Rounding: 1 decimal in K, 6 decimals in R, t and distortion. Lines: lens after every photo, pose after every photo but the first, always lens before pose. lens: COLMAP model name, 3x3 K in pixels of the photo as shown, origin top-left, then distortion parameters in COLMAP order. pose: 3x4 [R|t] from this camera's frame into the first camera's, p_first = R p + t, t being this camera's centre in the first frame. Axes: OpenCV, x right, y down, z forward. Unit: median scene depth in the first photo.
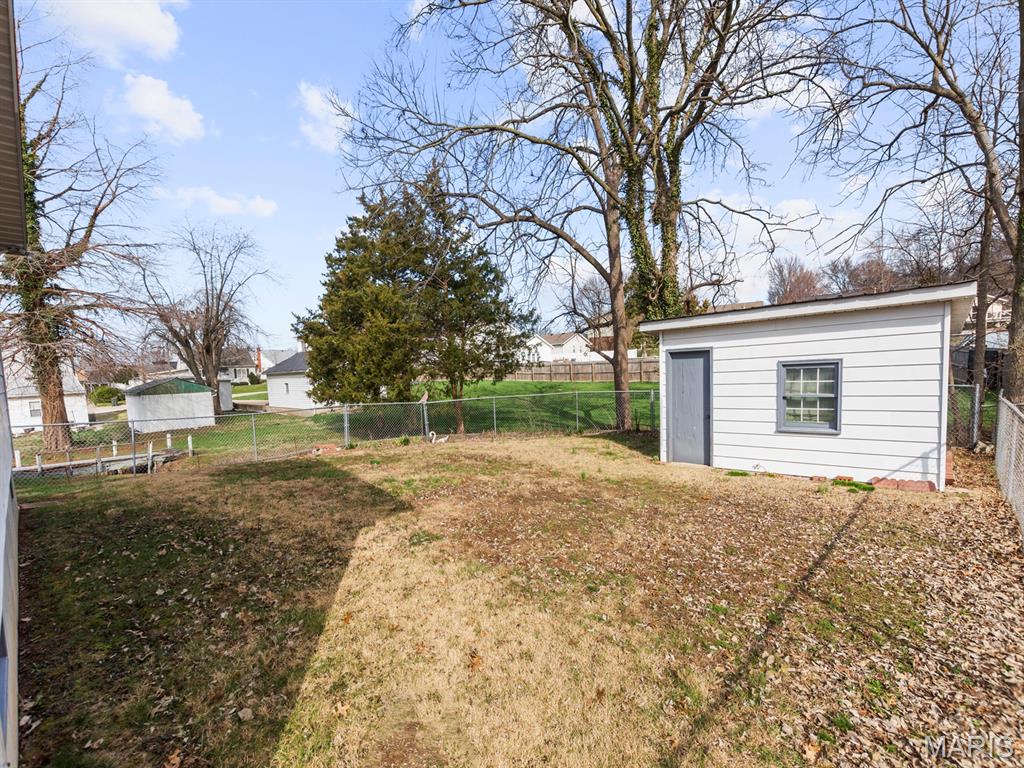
lens RADIAL K [[450.5, 0, 511.0], [0, 450.5, 406.0], [0, 0, 1]] dist [-0.000242, 0.000008]
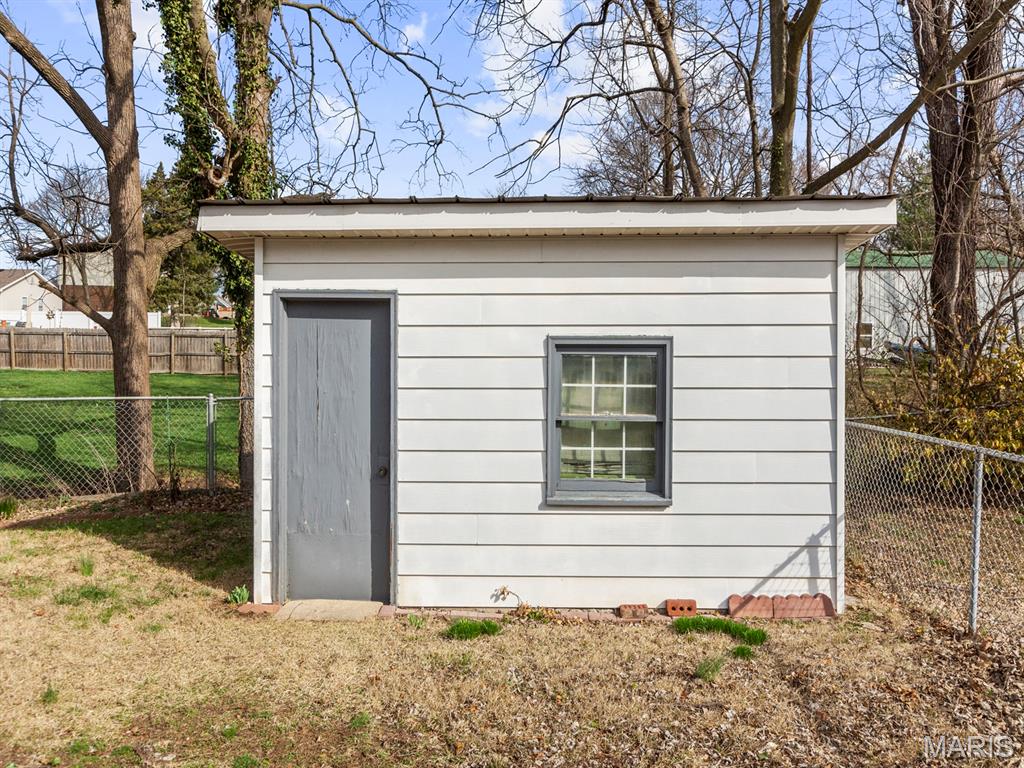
lens RADIAL K [[736.5, 0, 511.4], [0, 736.5, 367.8], [0, 0, 1]] dist [-0.001085, -0.001335]
pose [[0.751732, 0.030559, 0.658760, 0.105101], [0.011265, 0.998185, -0.059160, -0.026618], [-0.659372, 0.051894, 0.750024, 0.455694]]
